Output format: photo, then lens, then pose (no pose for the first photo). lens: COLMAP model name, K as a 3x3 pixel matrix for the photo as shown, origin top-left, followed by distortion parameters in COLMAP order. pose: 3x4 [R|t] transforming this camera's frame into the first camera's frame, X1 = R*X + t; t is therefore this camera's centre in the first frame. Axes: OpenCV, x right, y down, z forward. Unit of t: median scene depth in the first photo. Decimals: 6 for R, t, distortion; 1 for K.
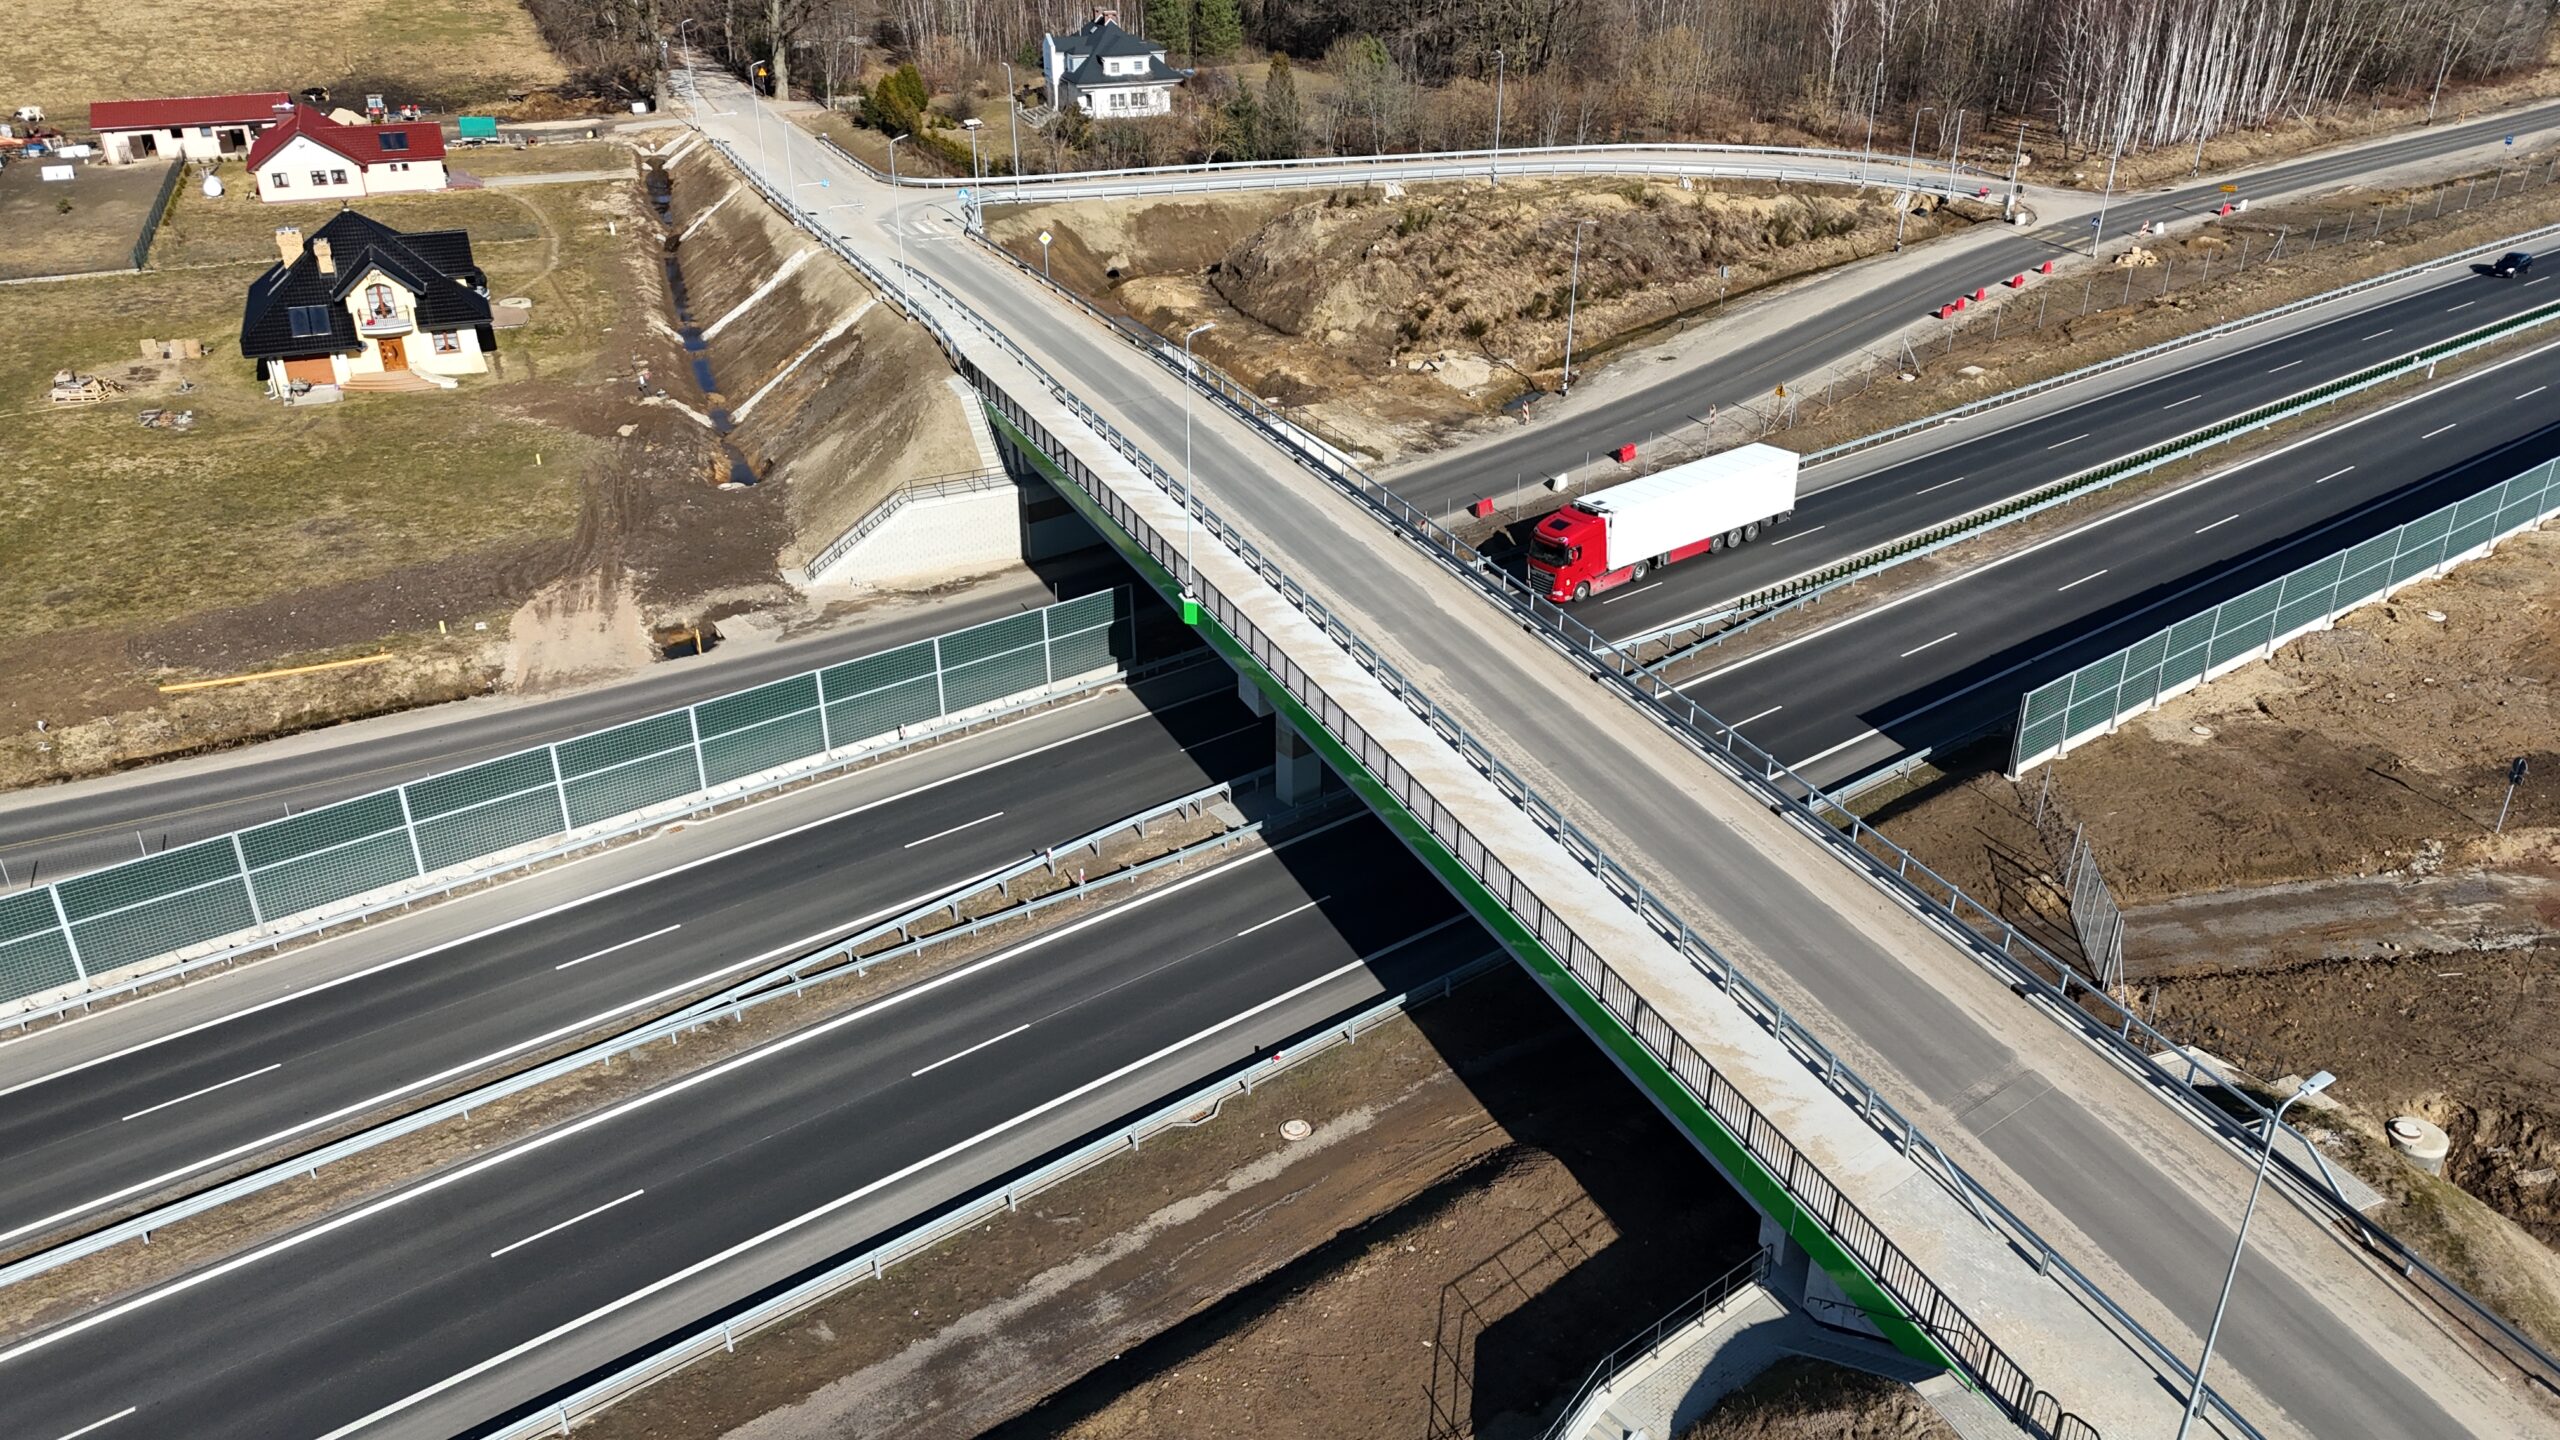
lens RADIAL K [[1871.1, 0, 1280.0], [0, 1871.1, 720.0], [0, 0, 1]] dist [0.062672, -0.058955]
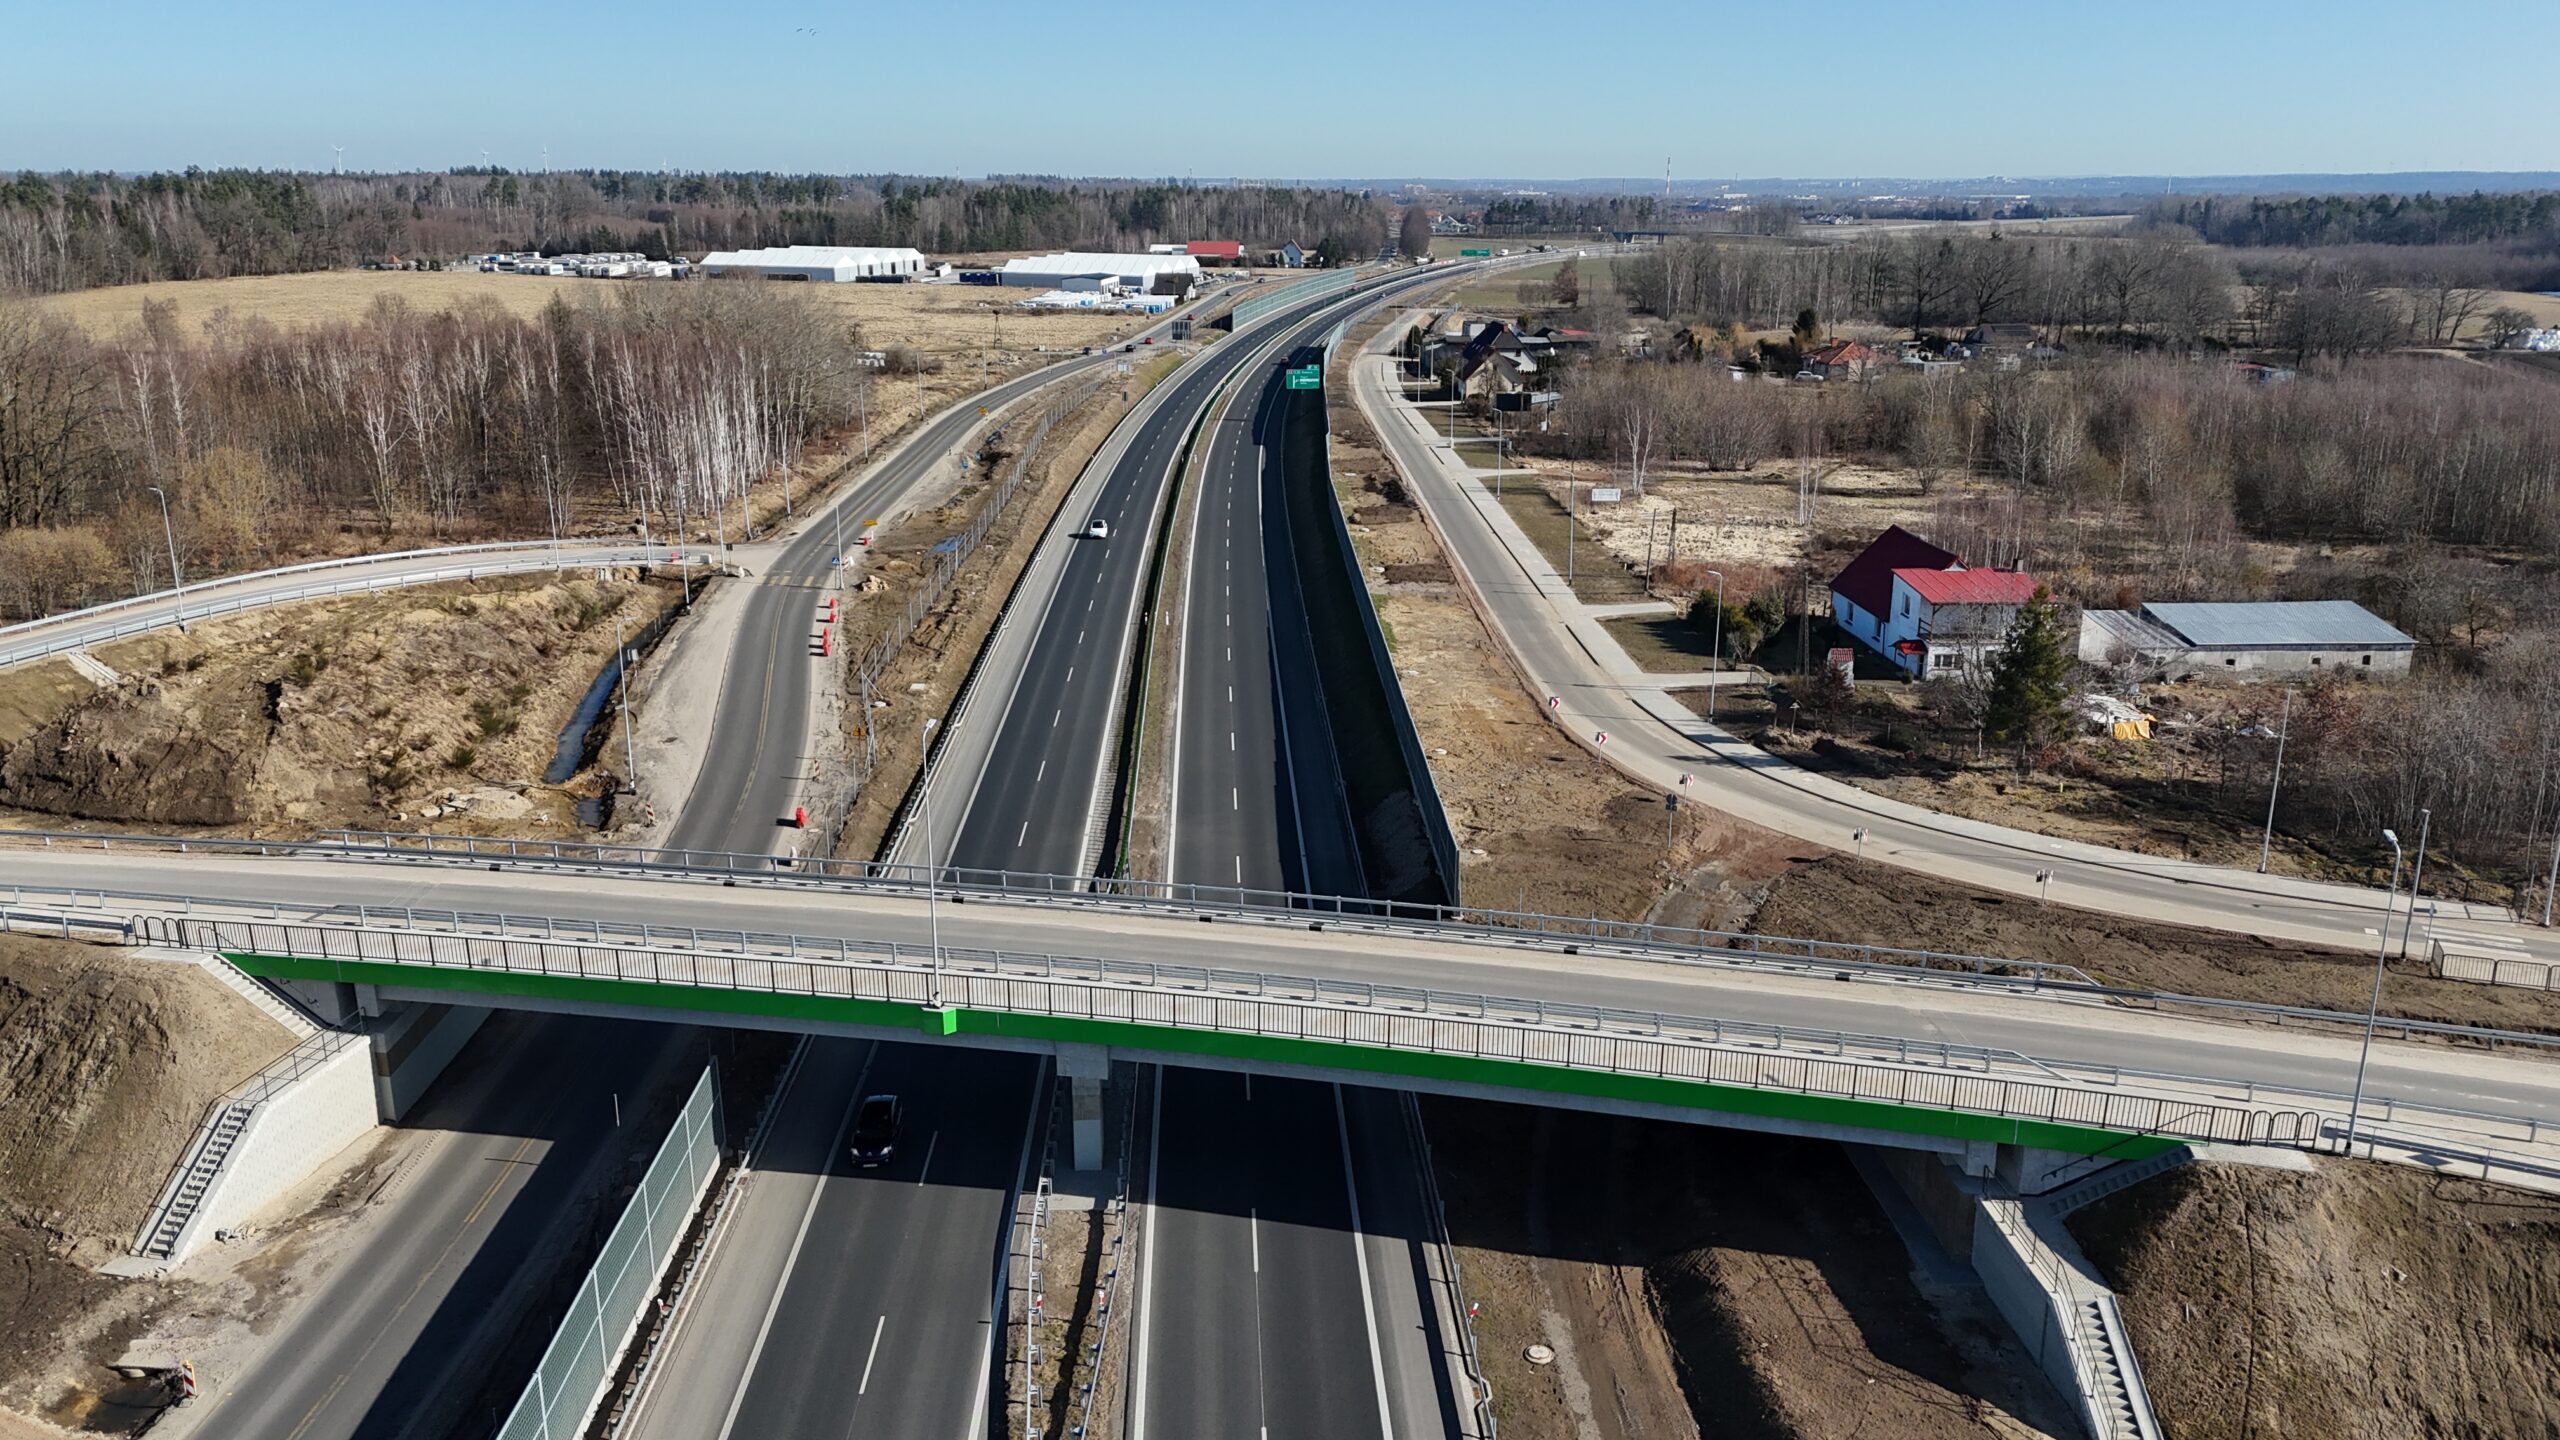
lens RADIAL K [[1867.1, 0, 1280.0], [0, 1867.1, 720.0], [0, 0, 1]] dist [0.088730, -0.083420]
pose [[0.580823, -0.222100, 0.783145, -0.380427], [0.367392, 0.930025, -0.008722, -0.074923], [-0.726407, 0.292787, 0.621778, 0.145141]]
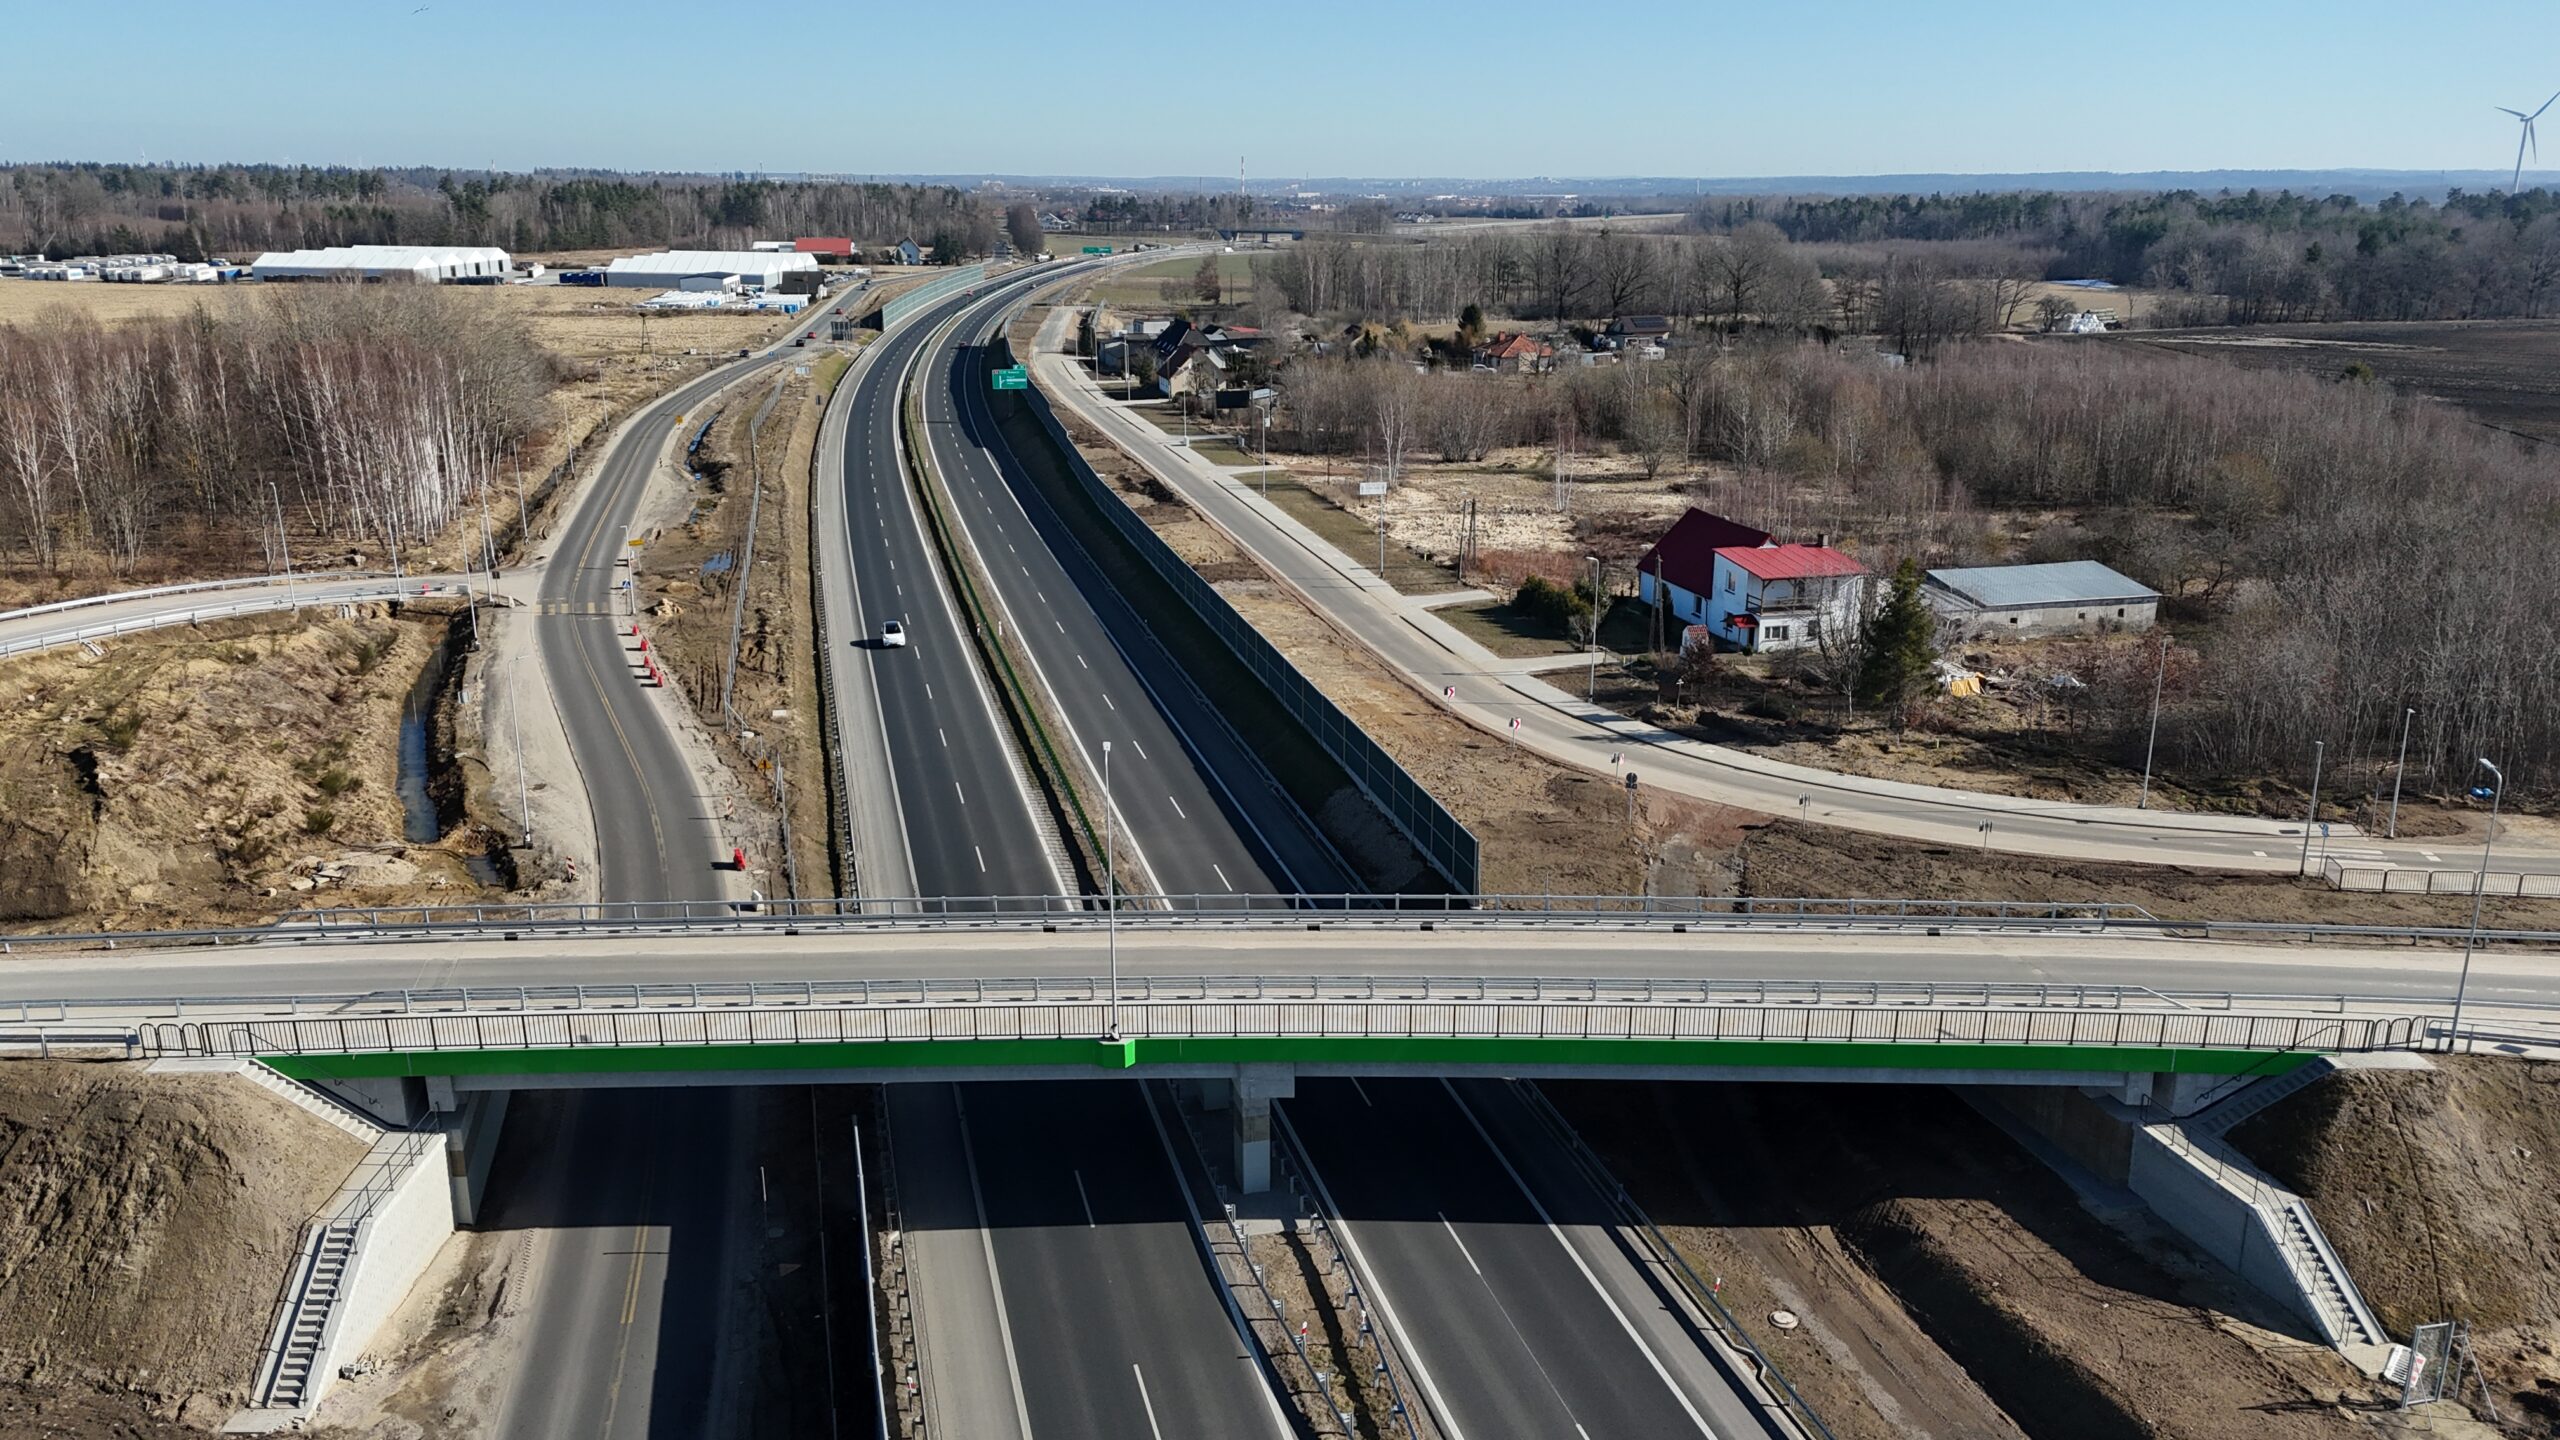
lens RADIAL K [[1867.1, 0, 1280.0], [0, 1867.1, 720.0], [0, 0, 1]] dist [0.088730, -0.083420]
pose [[0.391641, -0.252507, 0.884792, -0.453056], [0.415877, 0.906358, 0.074580, -0.139667], [-0.820770, 0.338756, 0.459979, 0.270892]]
